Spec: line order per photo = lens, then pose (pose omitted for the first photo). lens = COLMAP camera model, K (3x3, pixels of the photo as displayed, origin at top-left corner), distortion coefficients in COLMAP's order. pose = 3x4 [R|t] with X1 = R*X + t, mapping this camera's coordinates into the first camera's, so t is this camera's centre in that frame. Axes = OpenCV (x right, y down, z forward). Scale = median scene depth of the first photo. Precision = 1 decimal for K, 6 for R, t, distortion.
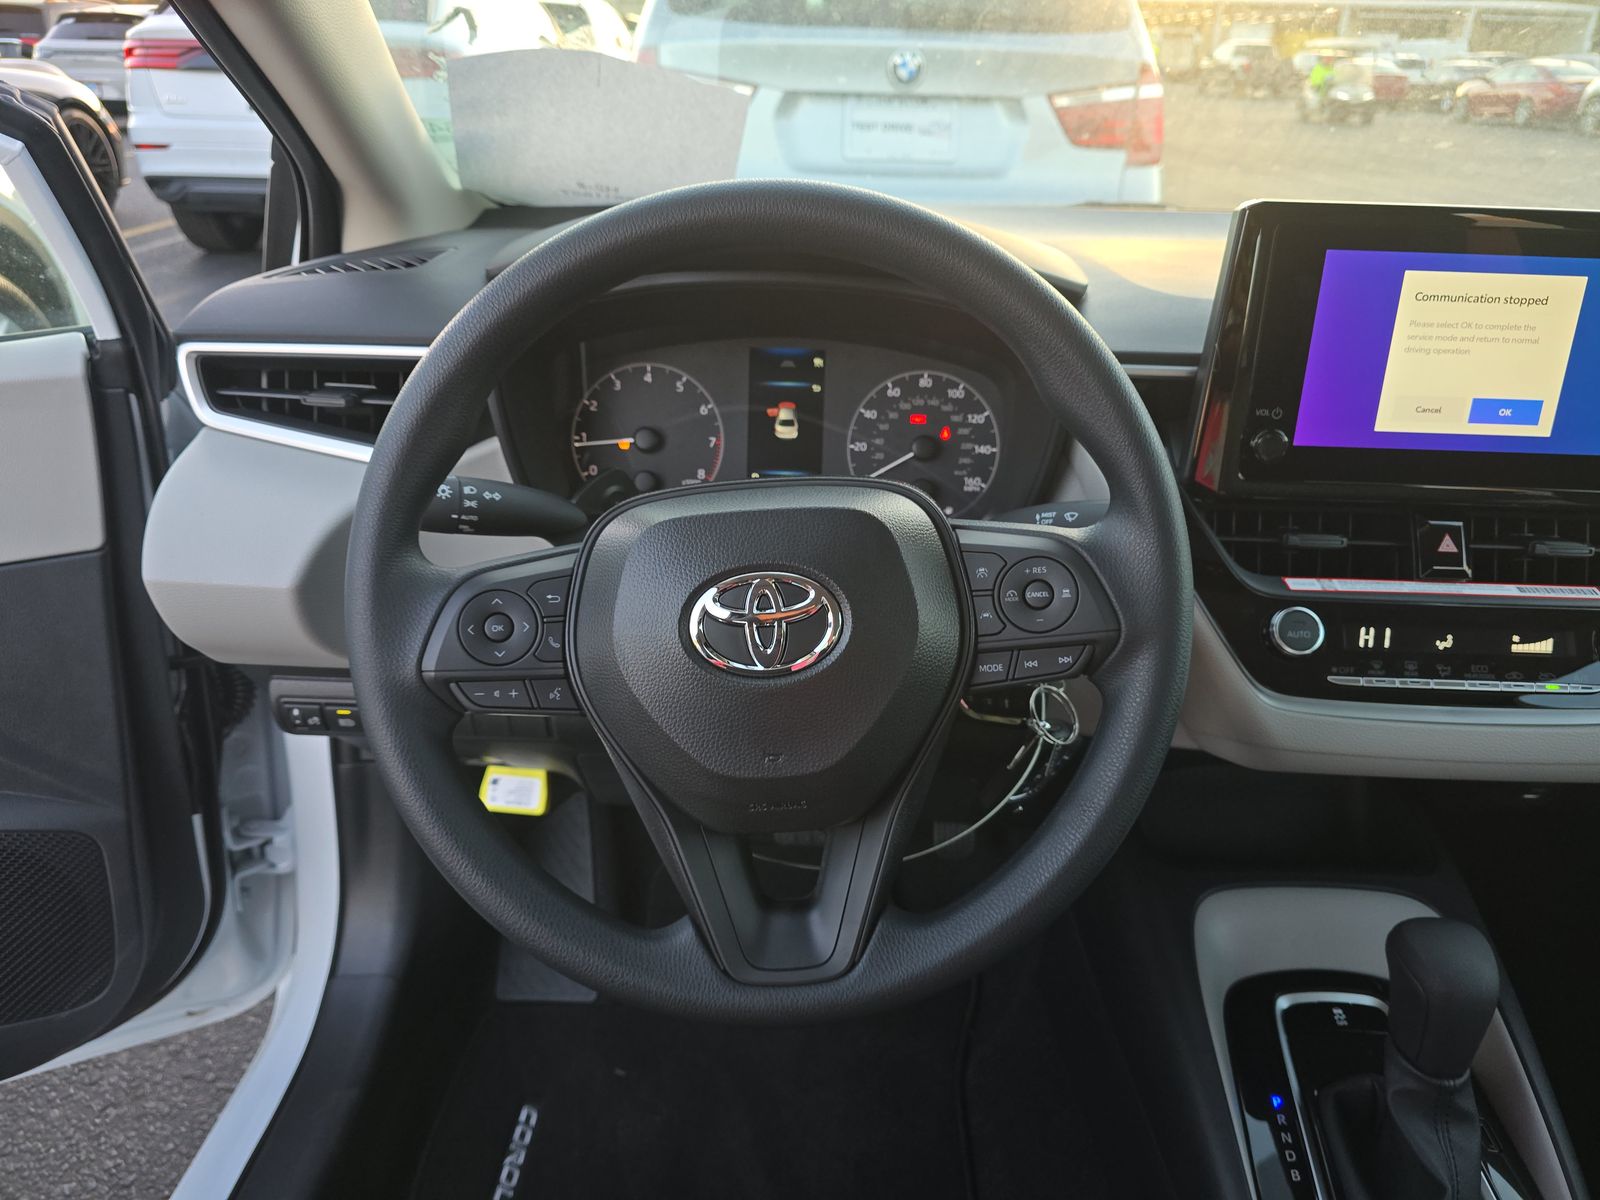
lens RADIAL K [[1075.7, 0, 799.0], [0, 1075.7, 631.8], [0, 0, 1]] dist [0.040183, -0.038646]
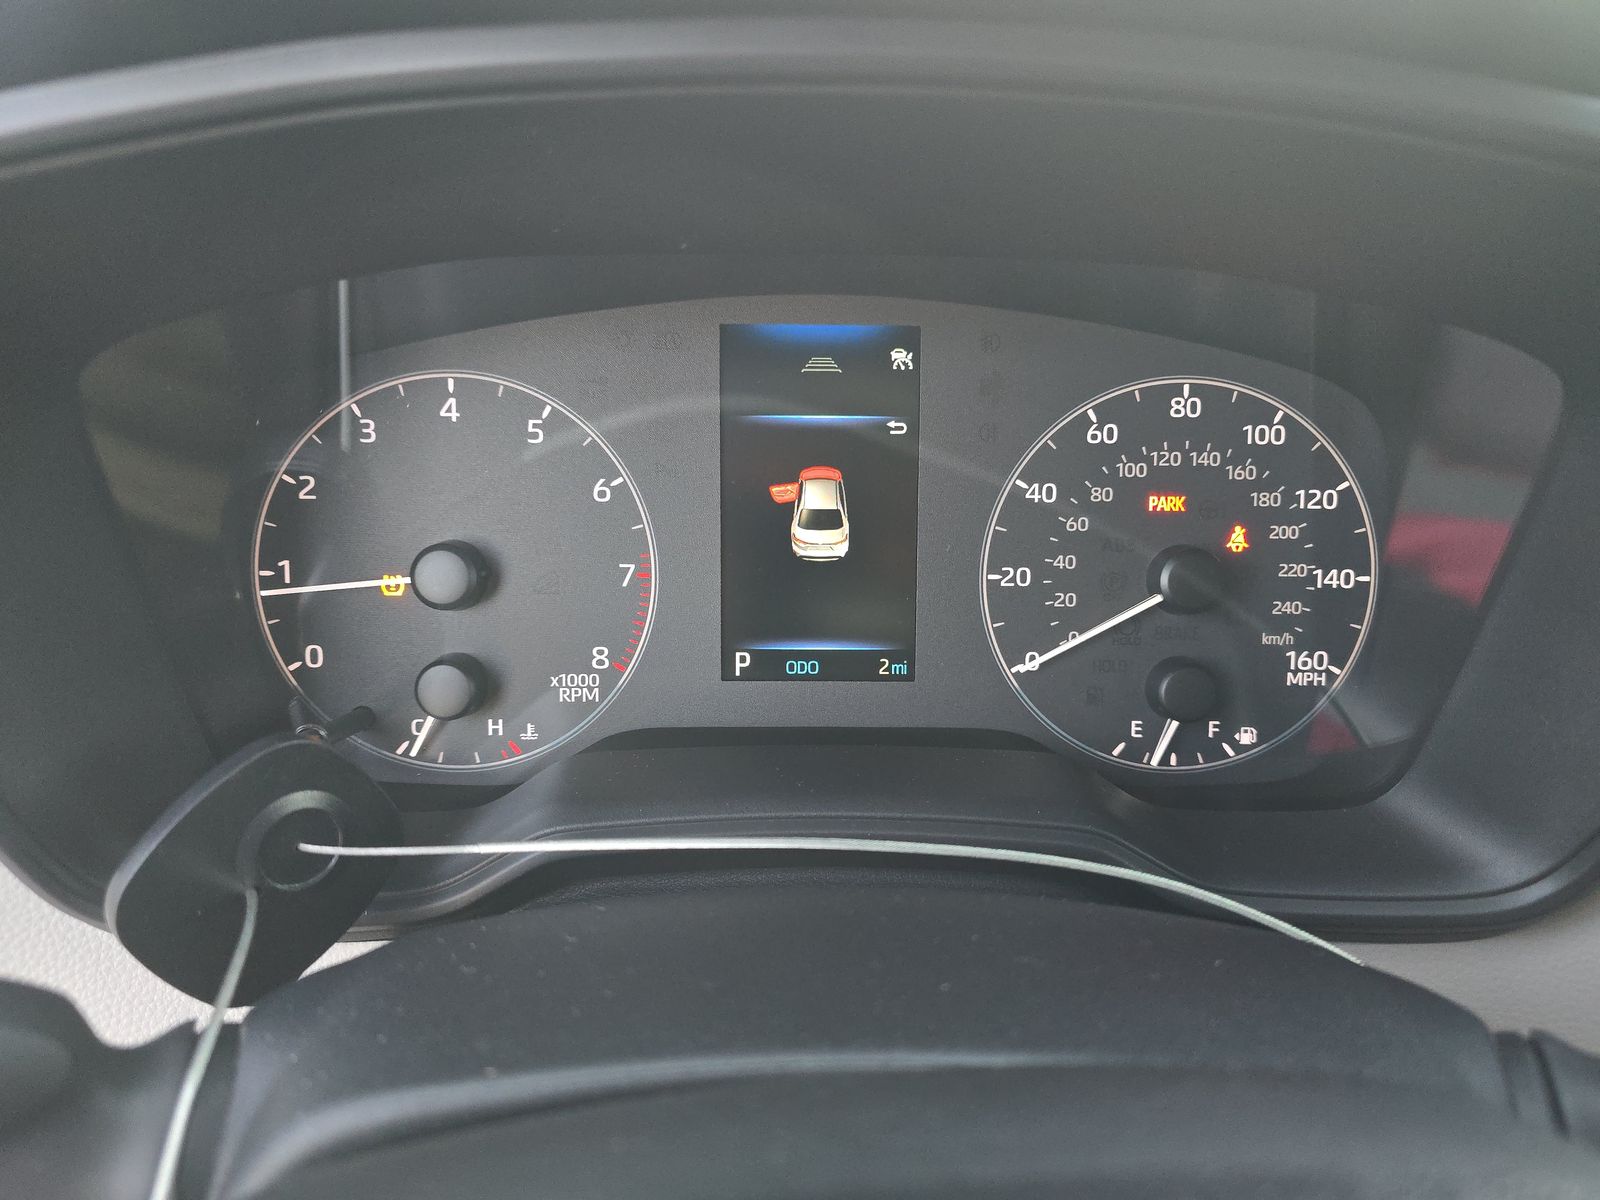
lens RADIAL K [[1054.0, 0, 800.0], [0, 1054.0, 600.0], [0, 0, 1]] dist [-0.003646, -0.001332]
pose [[0.999556, -0.024597, 0.016793, -0.026071], [0.024392, 0.999627, 0.012286, -0.170935], [-0.017089, -0.011870, 0.999783, 0.630441]]
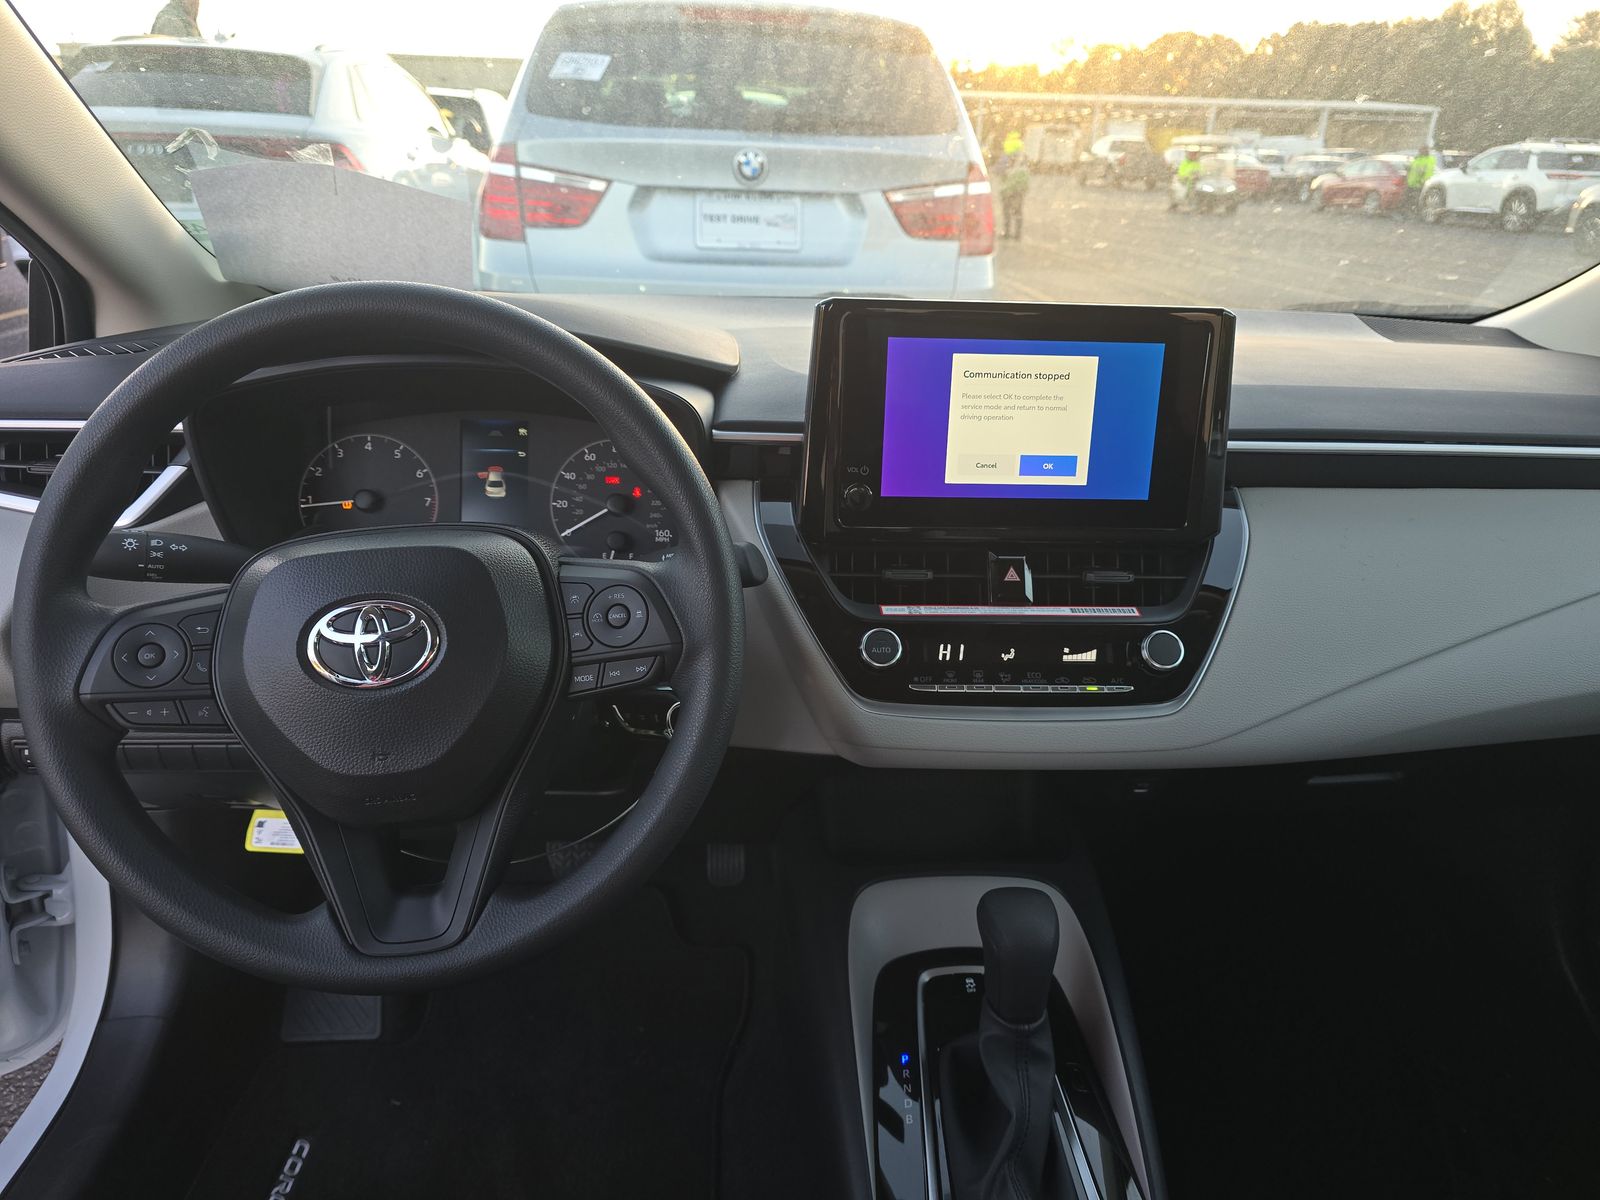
lens RADIAL K [[1075.7, 0, 799.0], [0, 1075.7, 631.8], [0, 0, 1]] dist [0.040183, -0.038646]
pose [[0.997093, -0.024397, 0.072184, 0.222071], [0.029184, 0.997391, -0.066026, 0.045372], [-0.070385, 0.067940, 0.995204, -0.143670]]
